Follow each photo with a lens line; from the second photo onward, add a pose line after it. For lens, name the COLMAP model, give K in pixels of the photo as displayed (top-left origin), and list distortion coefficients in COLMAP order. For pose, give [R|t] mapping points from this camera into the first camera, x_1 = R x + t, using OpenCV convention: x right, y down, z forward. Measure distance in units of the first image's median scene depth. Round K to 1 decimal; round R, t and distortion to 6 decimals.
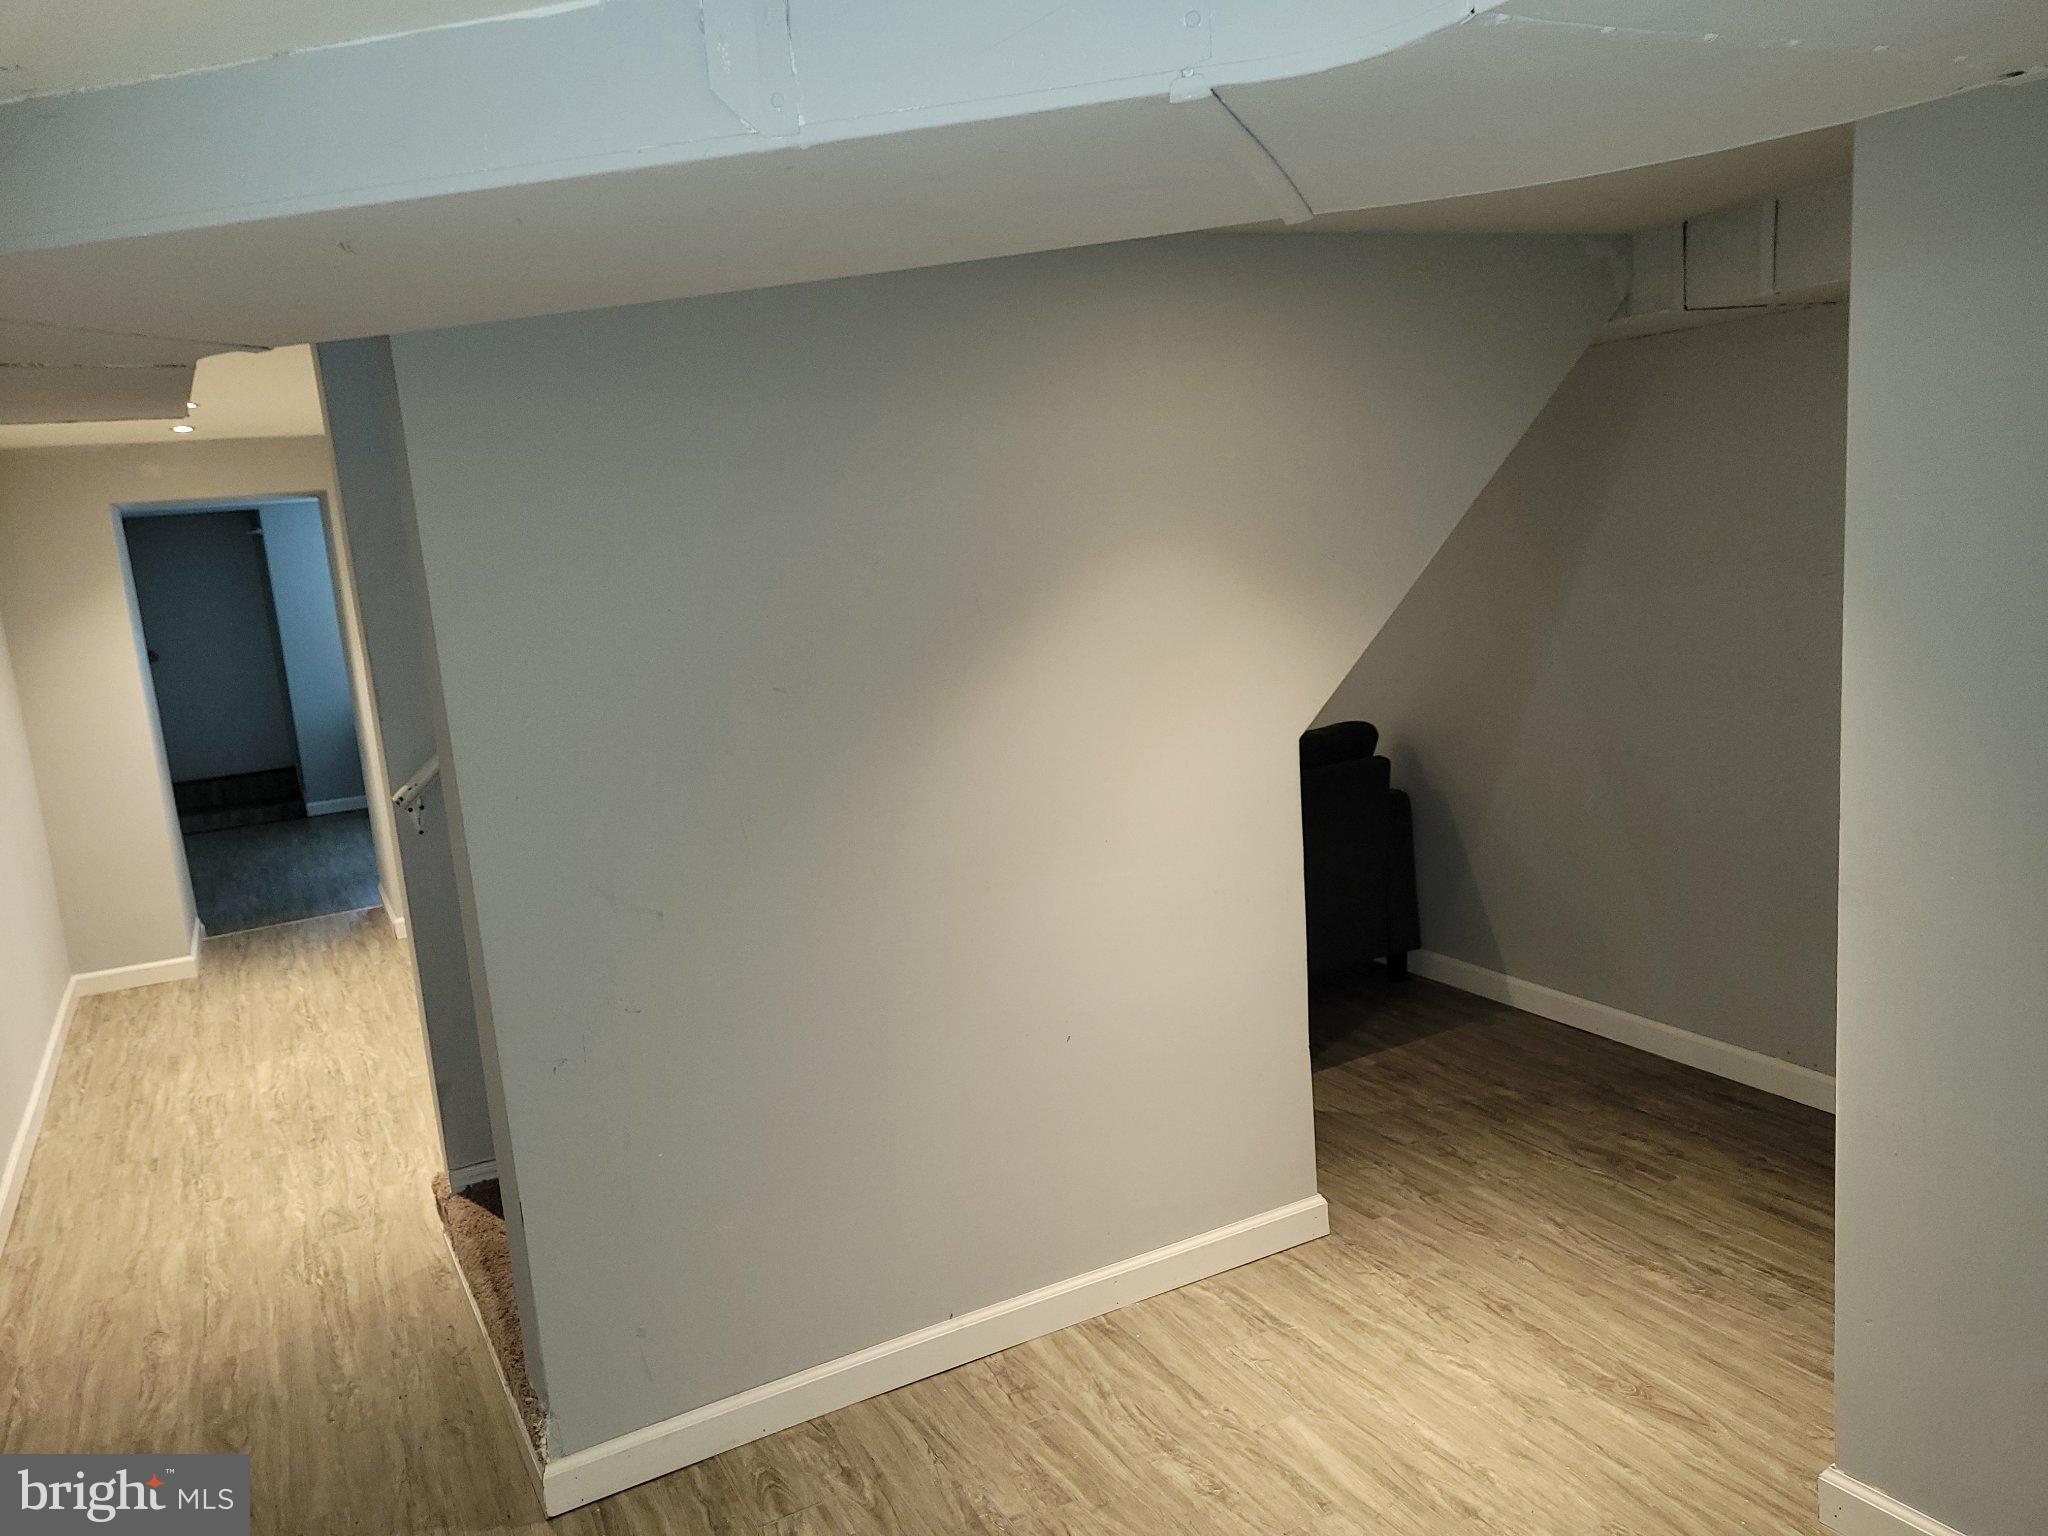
lens RADIAL K [[1535.1, 0, 1061.8], [0, 1535.1, 774.8], [0, 0, 1]] dist [0.081276, -0.062113]
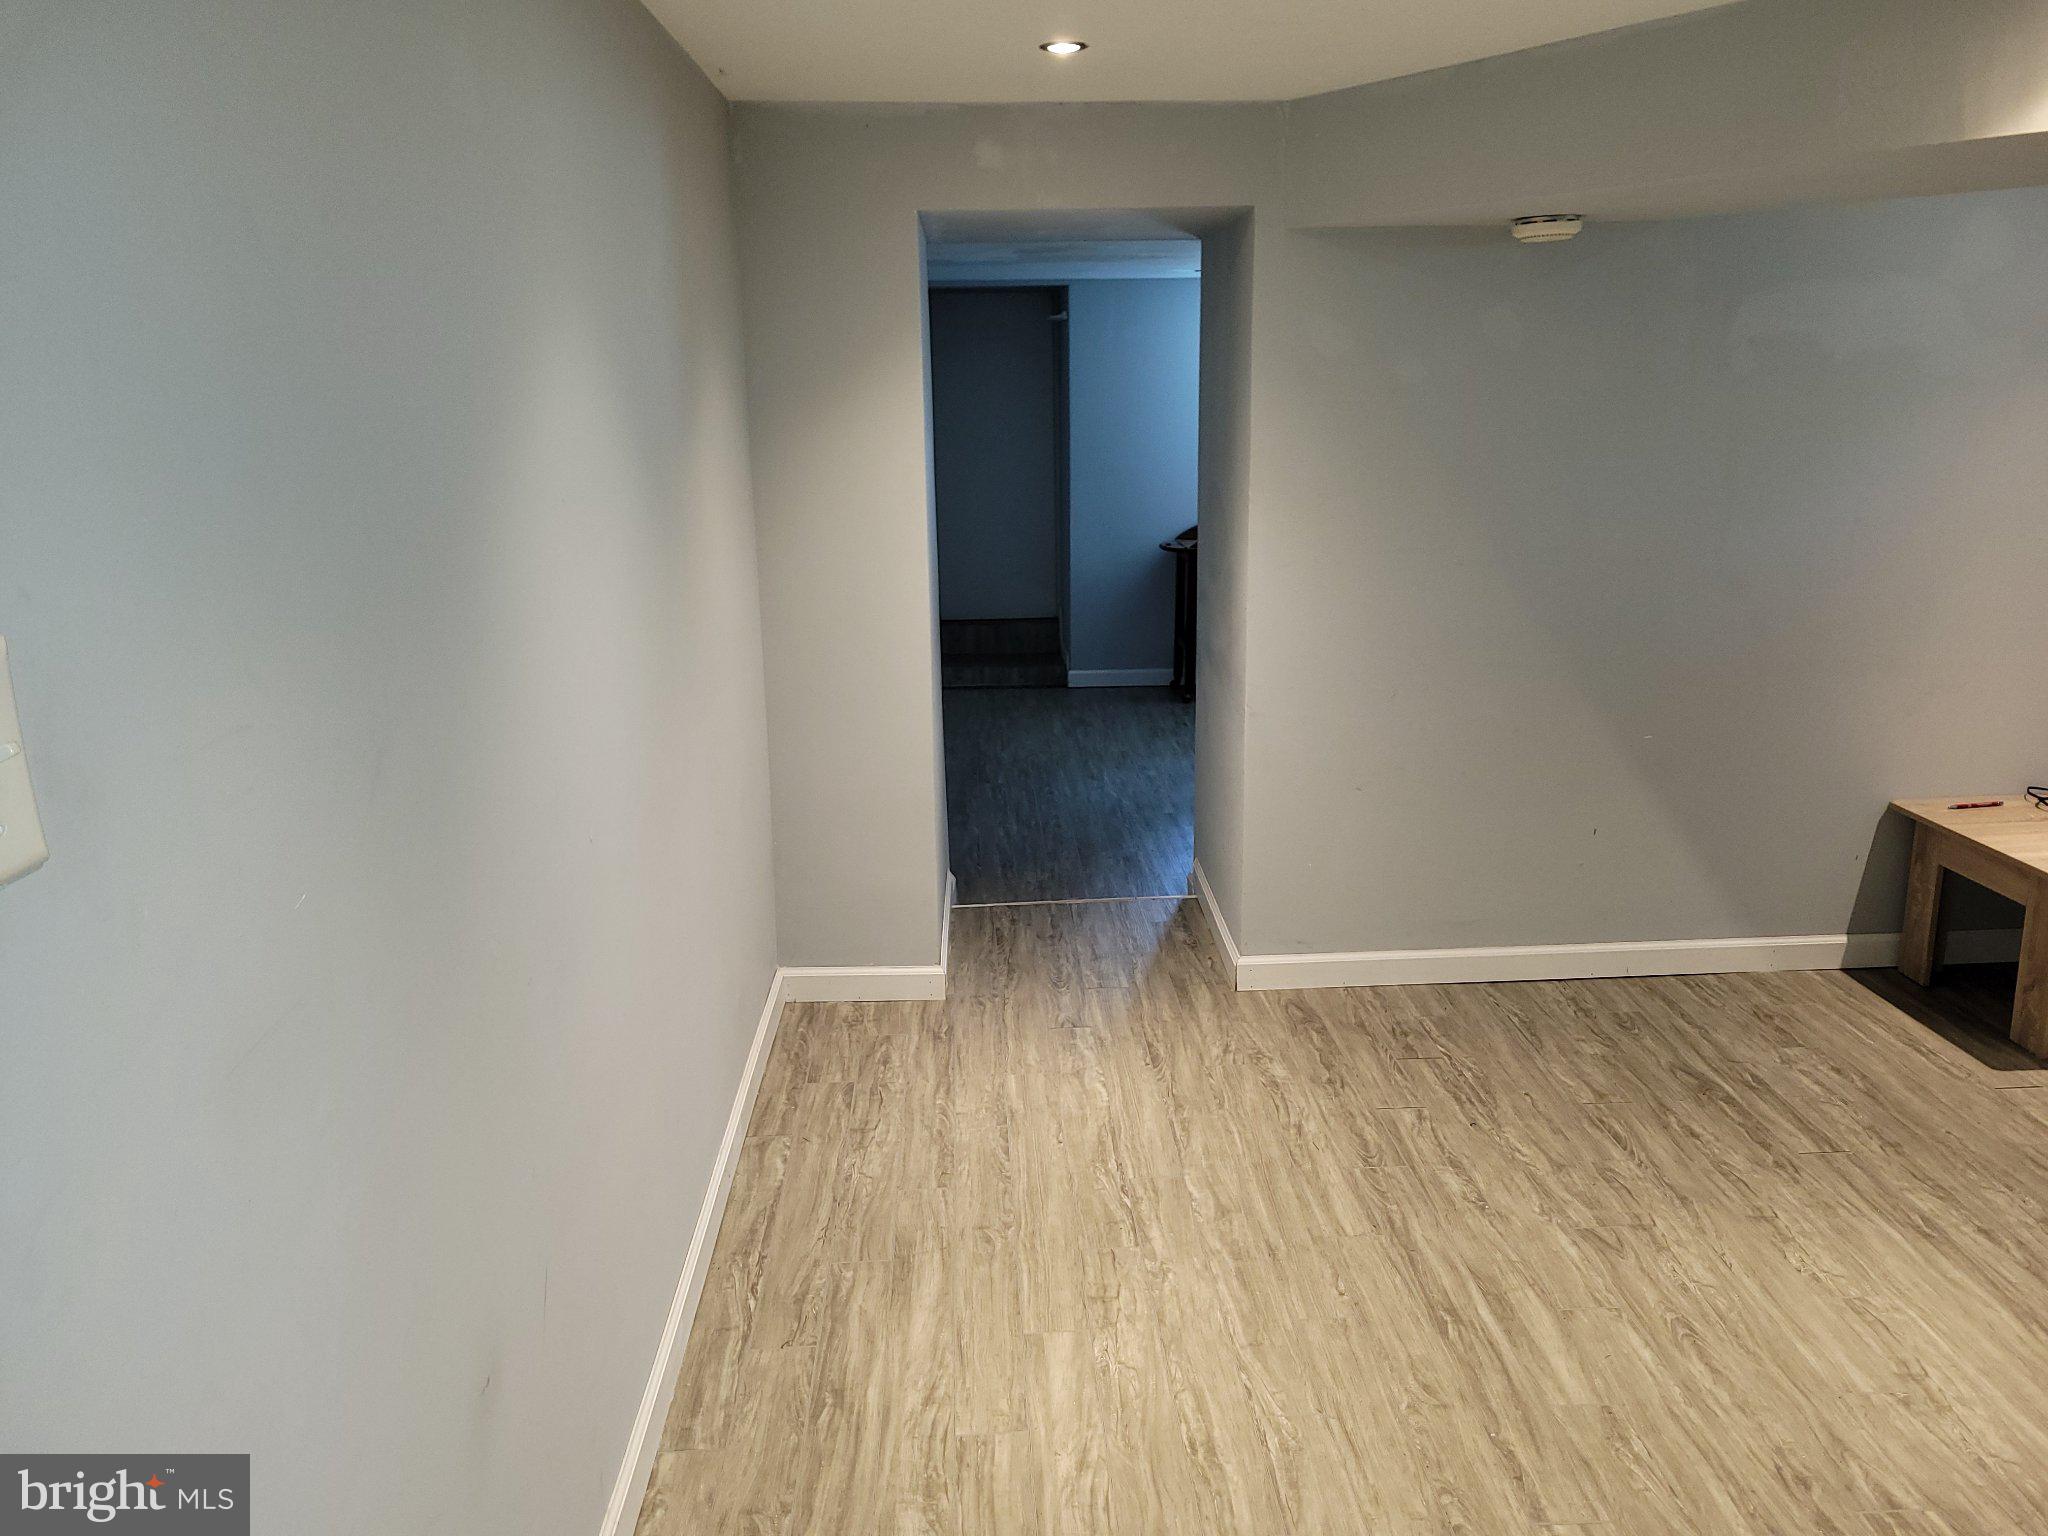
lens RADIAL K [[1578.1, 0, 987.7], [0, 1578.1, 760.6], [0, 0, 1]] dist [0.057537, -0.048484]
pose [[0.884054, 0.179907, -0.431372, -0.312926], [-0.143552, 0.982855, 0.115712, -0.042177], [0.444794, -0.040371, 0.894723, 0.497196]]
